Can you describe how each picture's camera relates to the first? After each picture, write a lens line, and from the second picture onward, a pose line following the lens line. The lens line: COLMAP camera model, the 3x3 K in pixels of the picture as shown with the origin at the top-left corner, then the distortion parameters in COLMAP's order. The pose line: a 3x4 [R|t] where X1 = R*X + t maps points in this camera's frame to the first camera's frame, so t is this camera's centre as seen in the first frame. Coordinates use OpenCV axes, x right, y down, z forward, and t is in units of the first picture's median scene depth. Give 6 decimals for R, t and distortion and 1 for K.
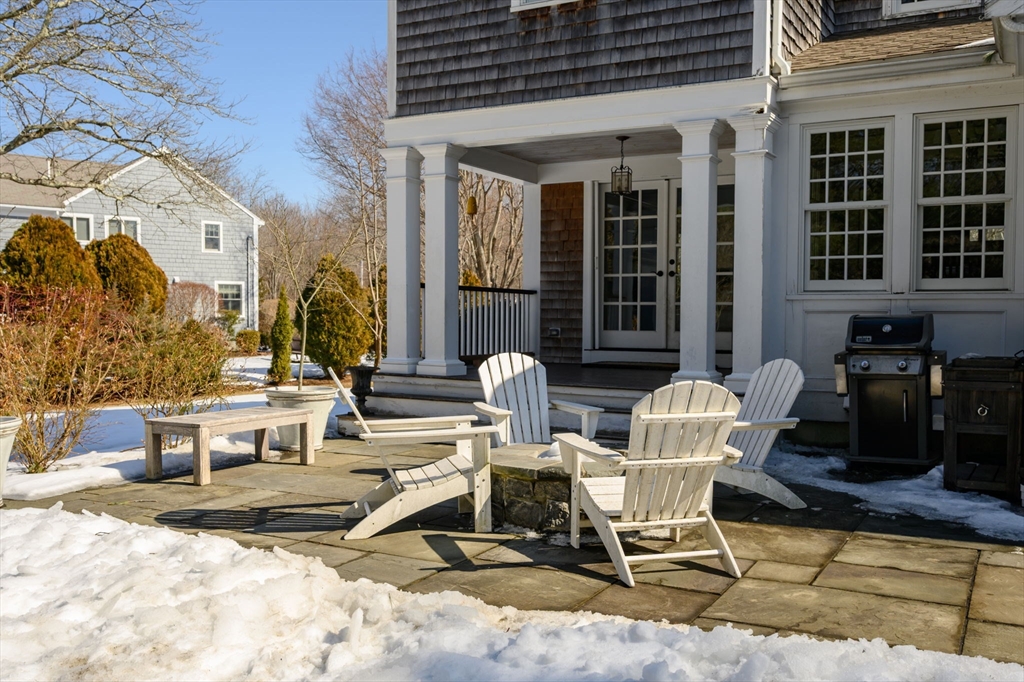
lens RADIAL K [[943.0, 0, 512.0], [0, 943.0, 341.0], [0, 0, 1]] dist [0.001216, -0.011566]
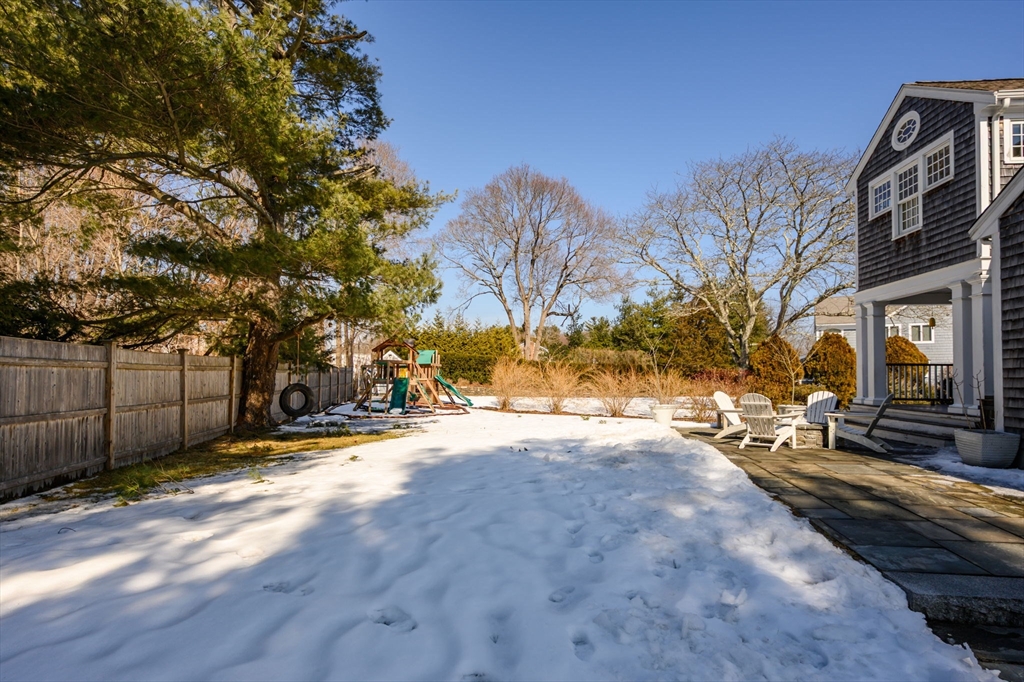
lens RADIAL K [[540.5, 0, 511.3], [0, 540.5, 366.9], [0, 0, 1]] dist [-0.002004, -0.000623]
pose [[0.415304, -0.026483, -0.909297, 0.583610], [-0.025722, 0.998835, -0.040838, 0.017089], [0.909319, 0.040349, 0.414139, -0.248114]]
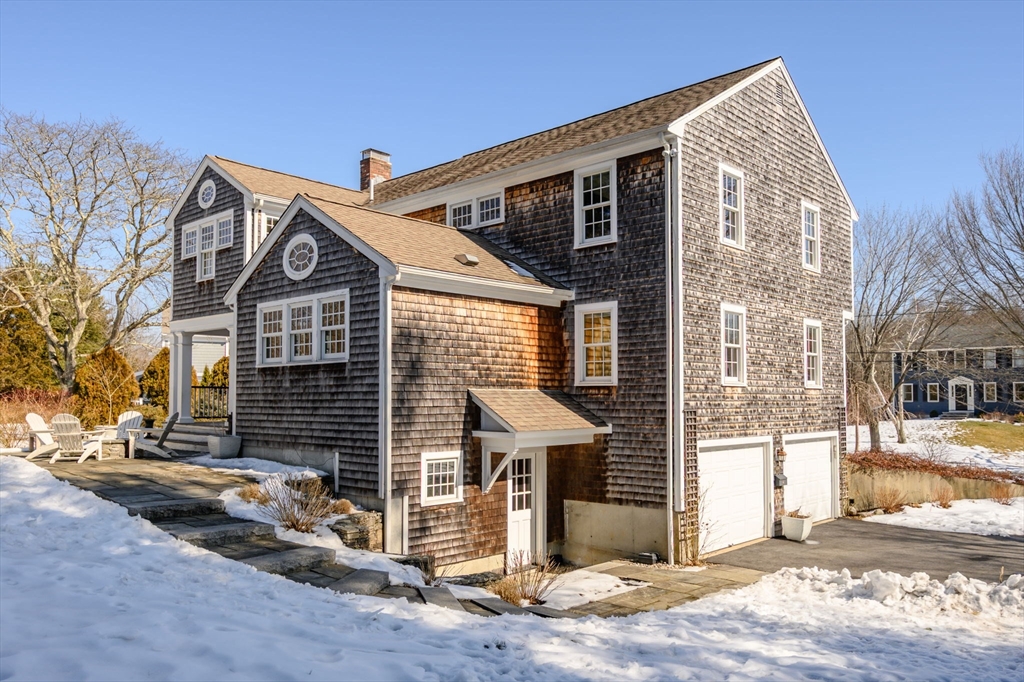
lens RADIAL K [[768.3, 0, 487.4], [0, 768.3, 369.6], [0, 0, 1]] dist [0.001524, -0.001462]
pose [[0.970191, -0.016409, -0.241785, 0.971829], [0.000063, 0.997722, -0.067460, 0.026438], [0.242342, 0.065434, 0.967982, -0.636949]]
